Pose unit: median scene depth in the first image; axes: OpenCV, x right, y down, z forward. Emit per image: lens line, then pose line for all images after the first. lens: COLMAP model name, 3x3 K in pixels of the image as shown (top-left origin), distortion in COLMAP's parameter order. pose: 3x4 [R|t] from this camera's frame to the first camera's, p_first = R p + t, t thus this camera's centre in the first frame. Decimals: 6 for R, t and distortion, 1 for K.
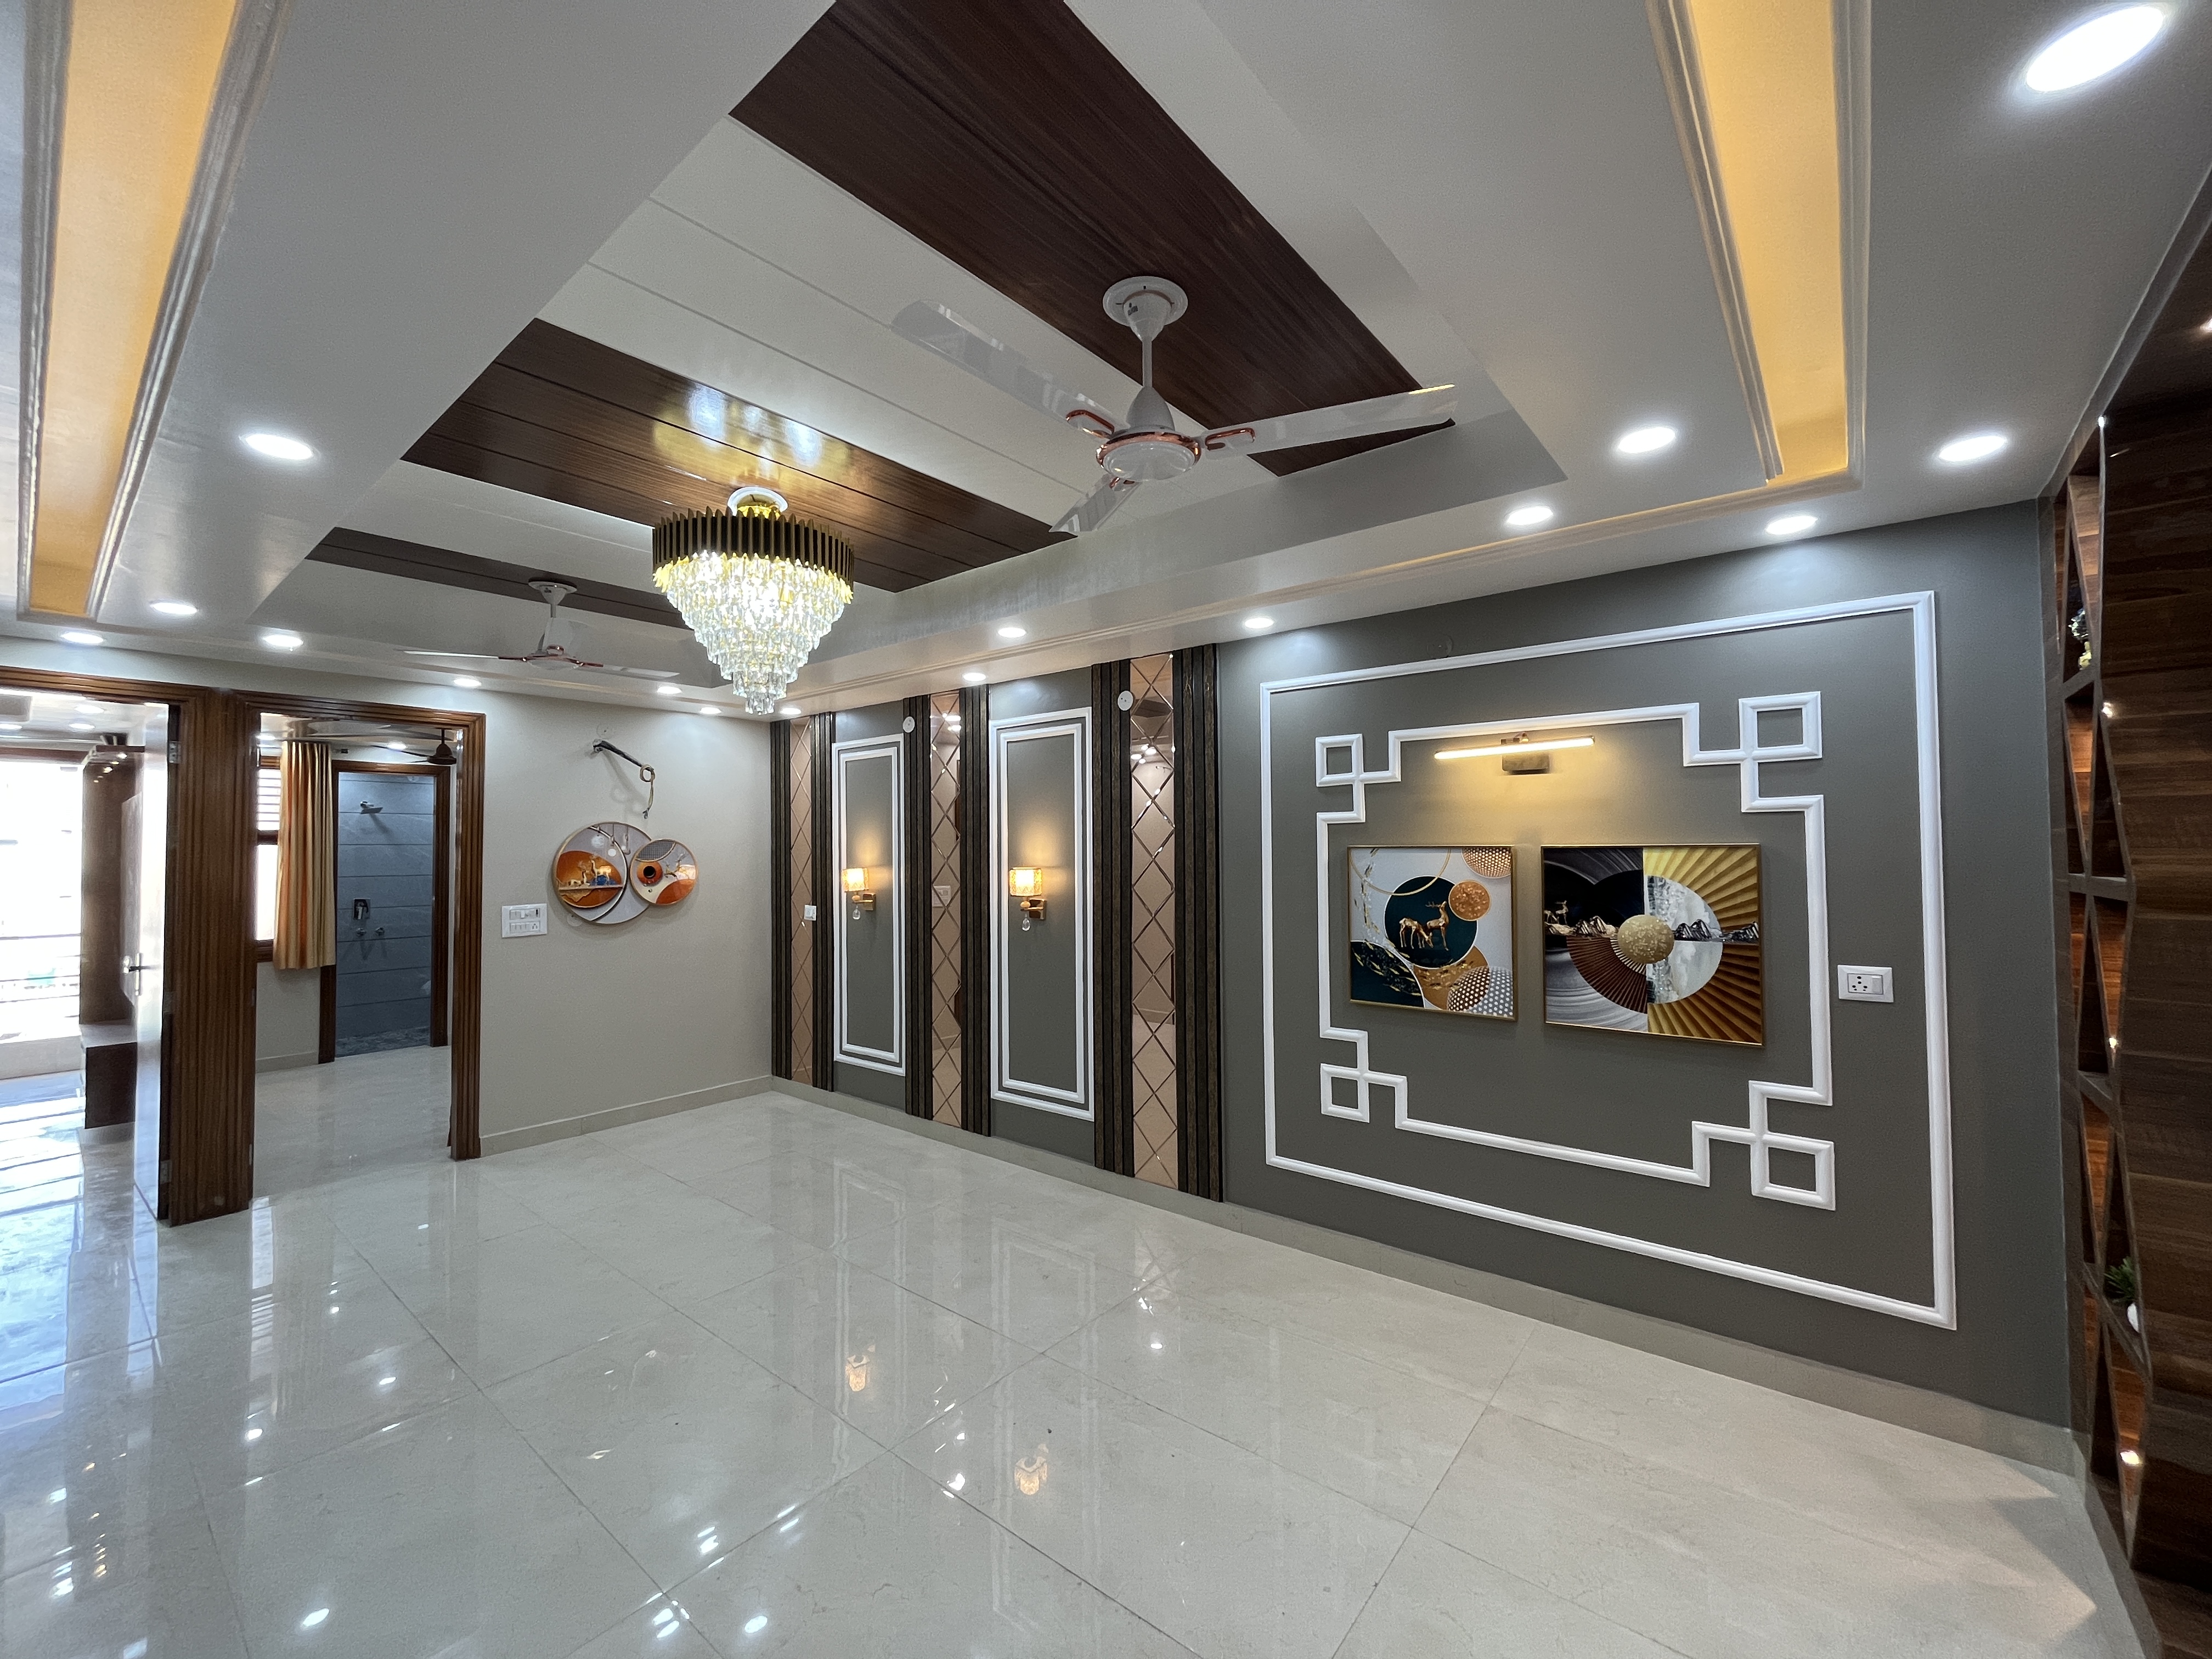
lens RADIAL K [[895.7, 0, 1101.6], [0, 895.7, 830.3], [0, 0, 1]] dist [-0.001769, 0.000686]
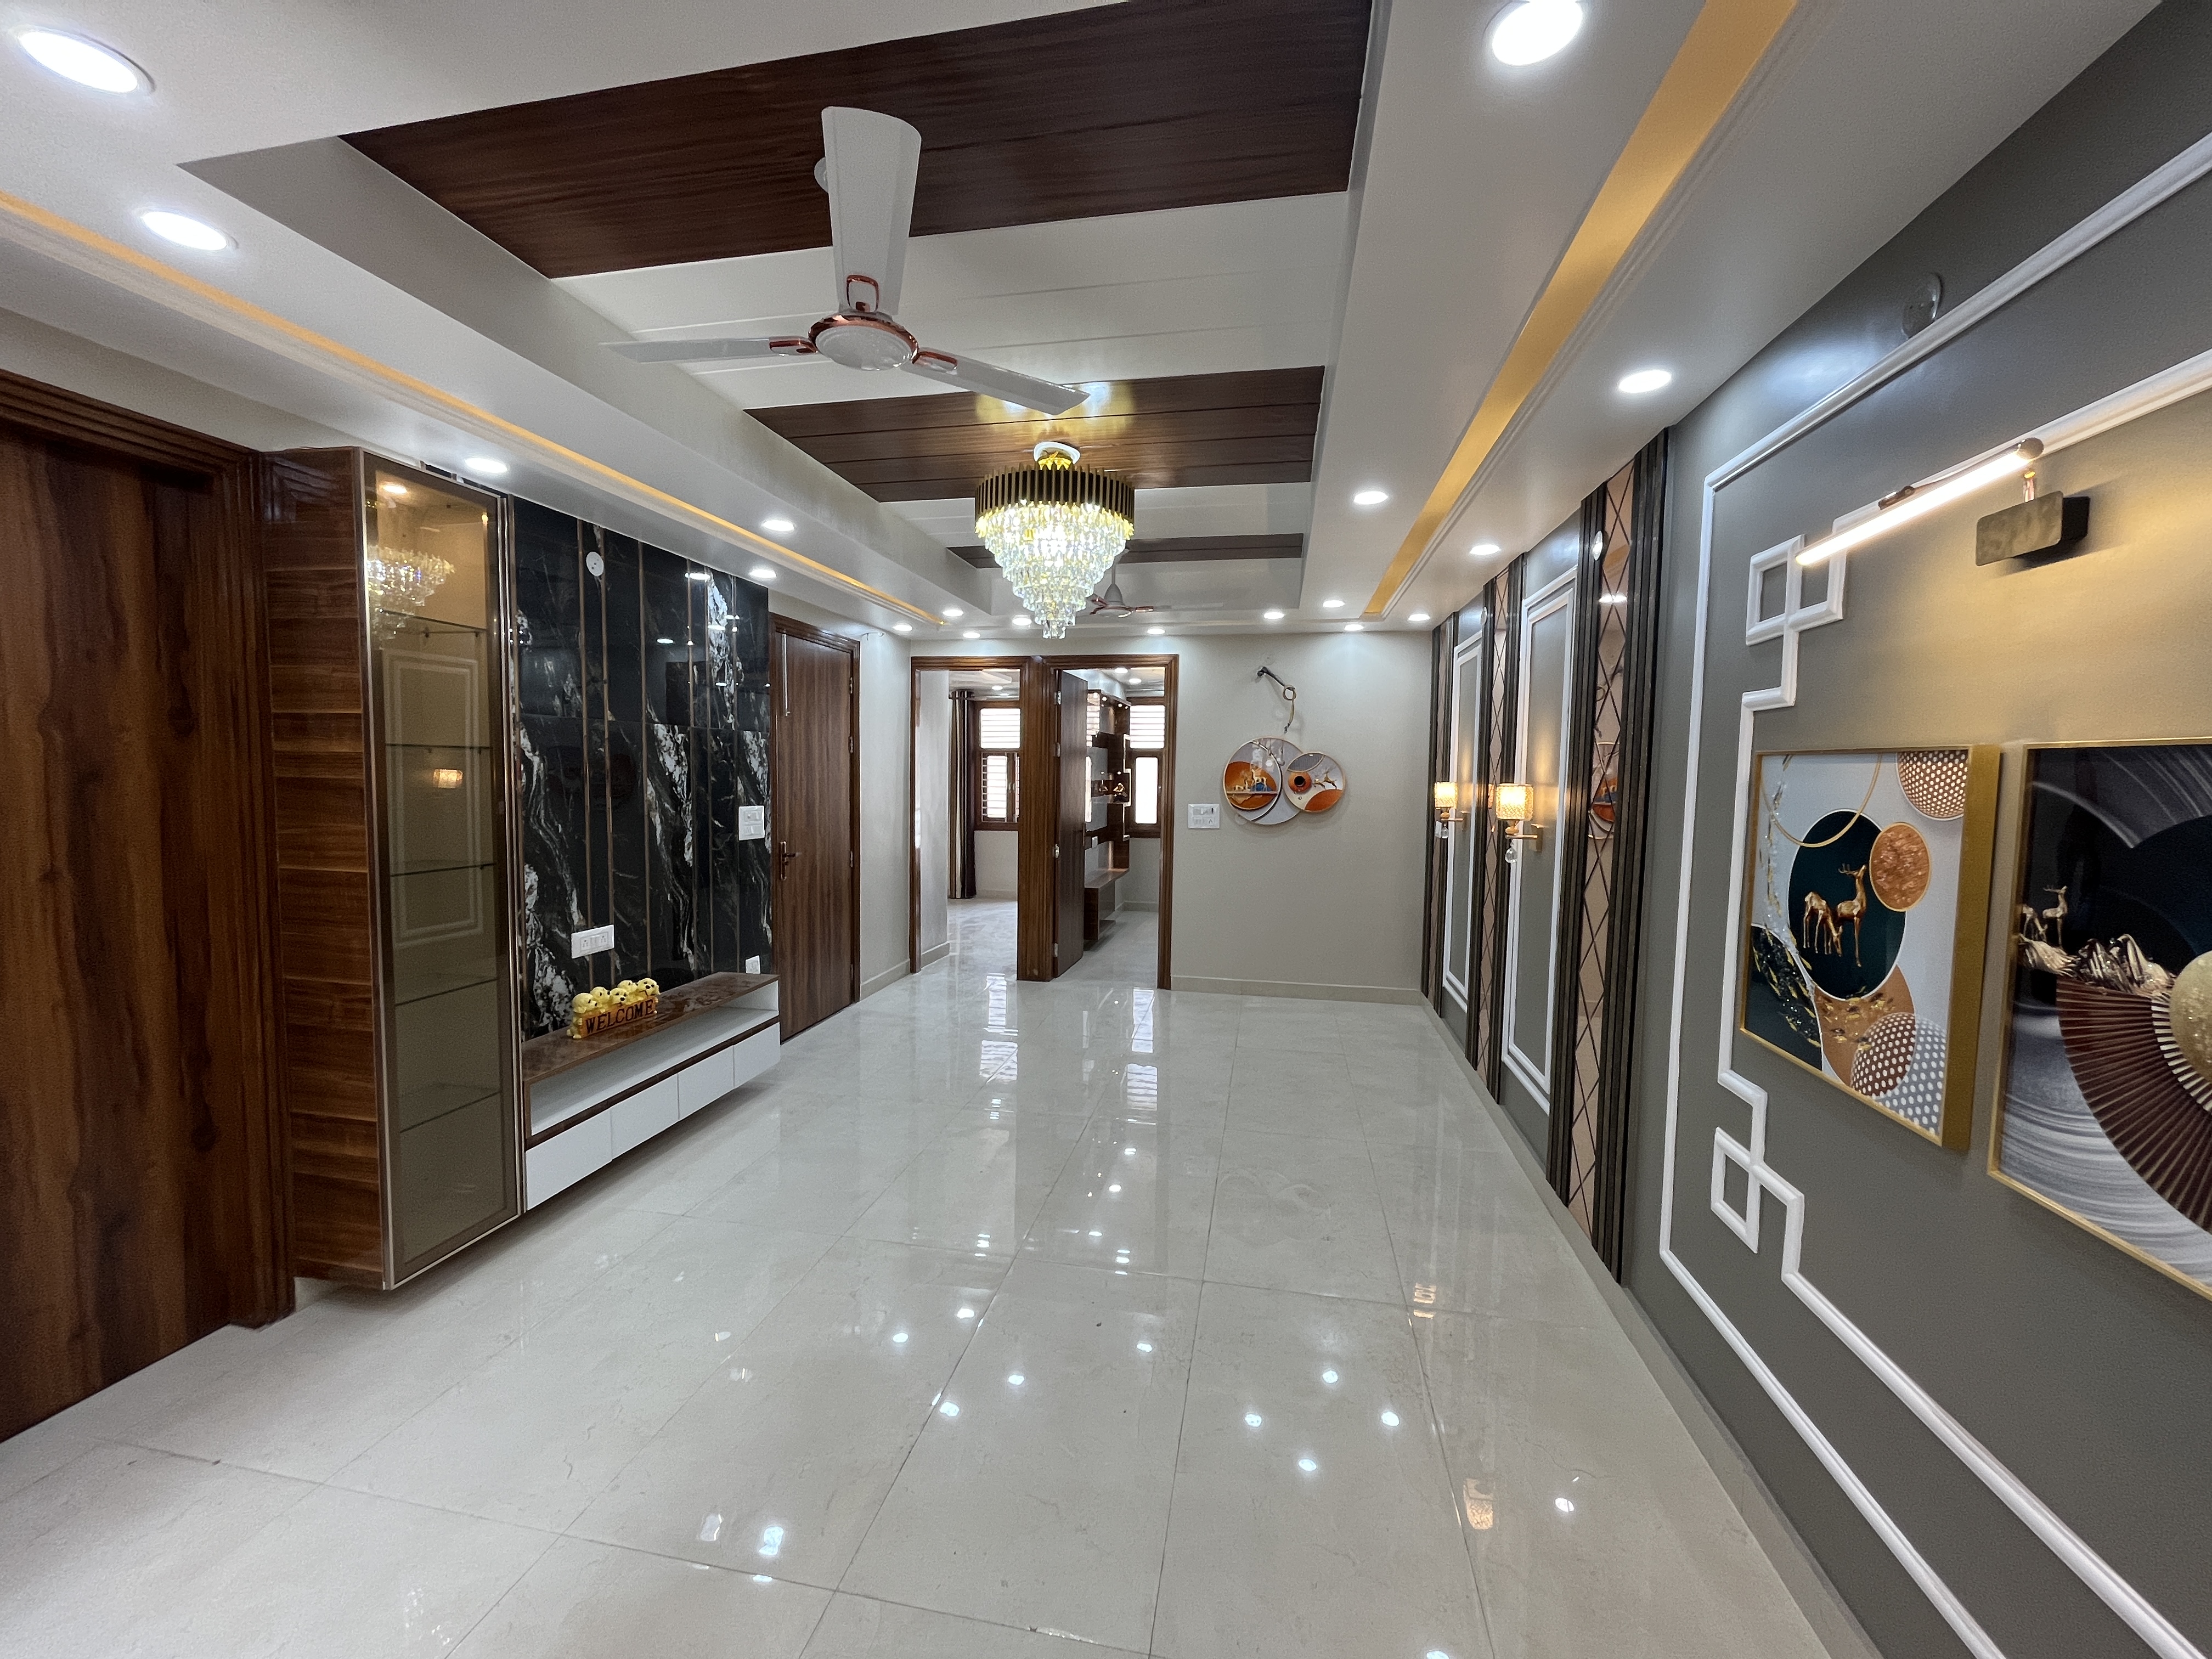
lens RADIAL K [[895.7, 0, 1101.9], [0, 895.7, 828.3], [0, 0, 1]] dist [-0.001769, 0.000686]
pose [[0.471135, 0.071004, -0.879199, 0.577611], [0.003894, 0.996578, 0.082570, 0.018087], [0.882053, -0.042326, 0.469246, 0.398042]]
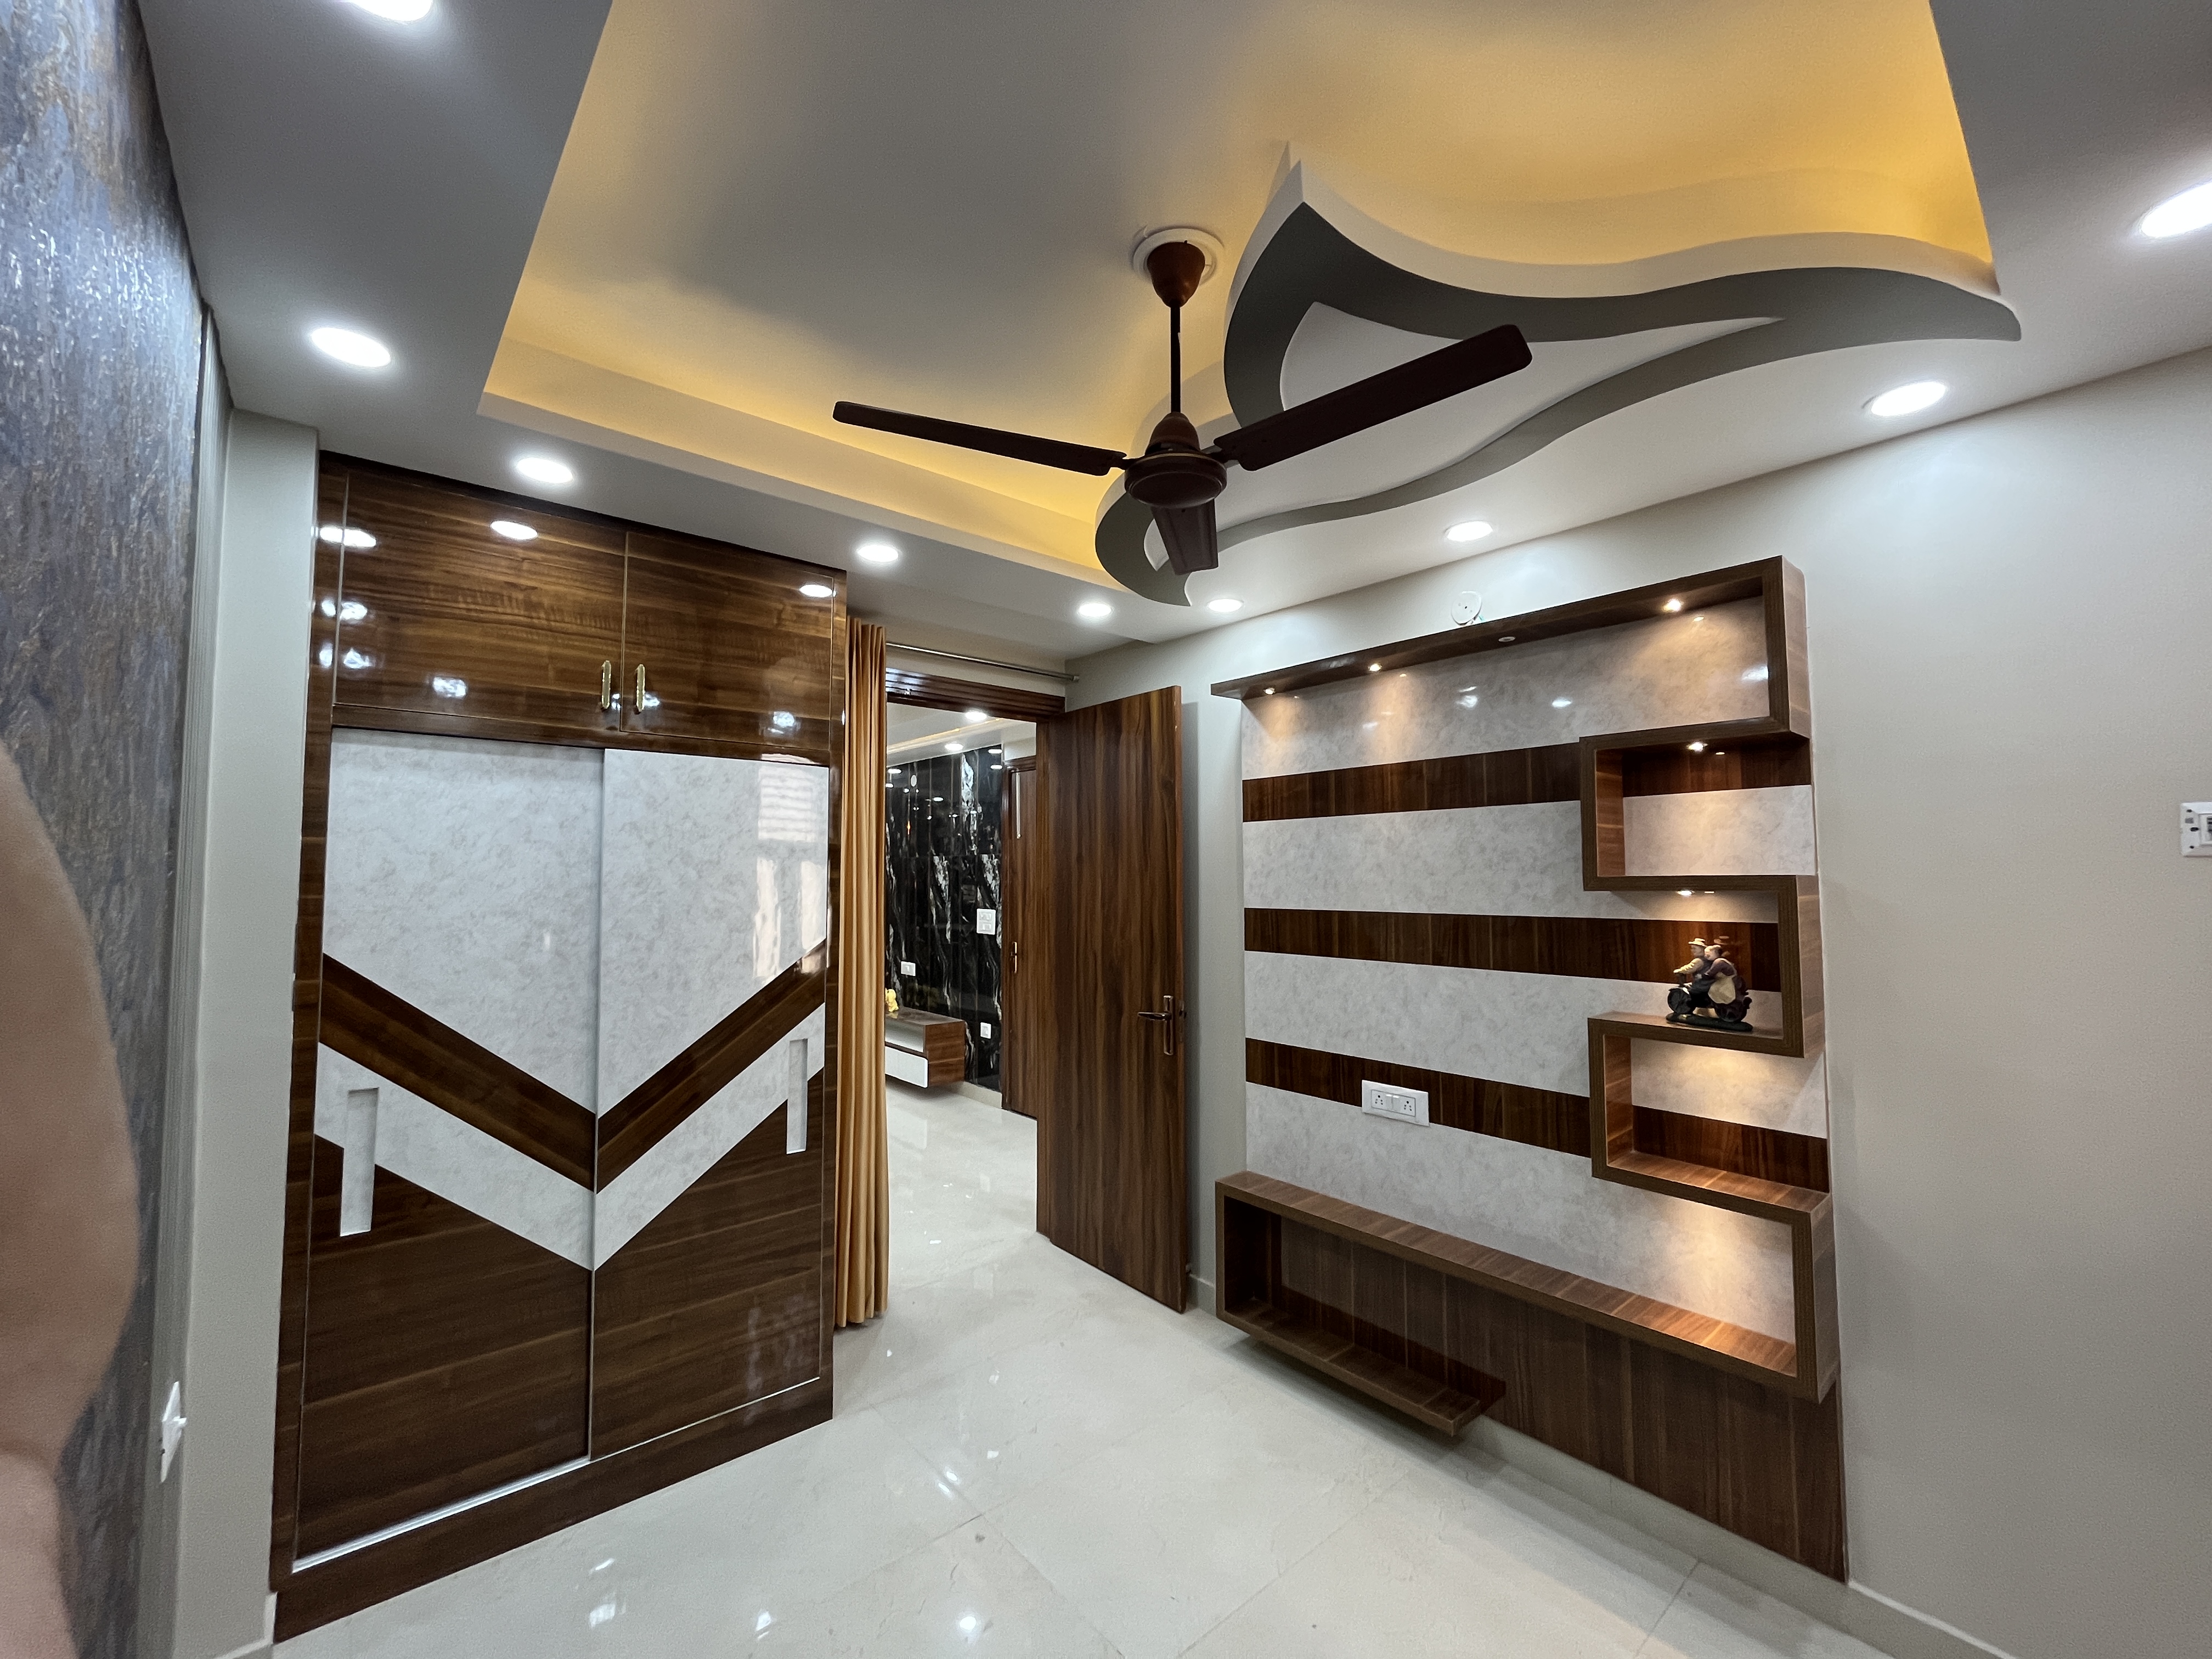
lens RADIAL K [[895.7, 0, 1111.2], [0, 895.7, 831.2], [0, 0, 1]] dist [-0.001769, 0.000686]
pose [[-0.985429, 0.019578, 0.168957, -1.441056], [0.006658, 0.997032, -0.076698, 0.077375], [-0.169957, -0.074456, -0.982635, 2.350746]]
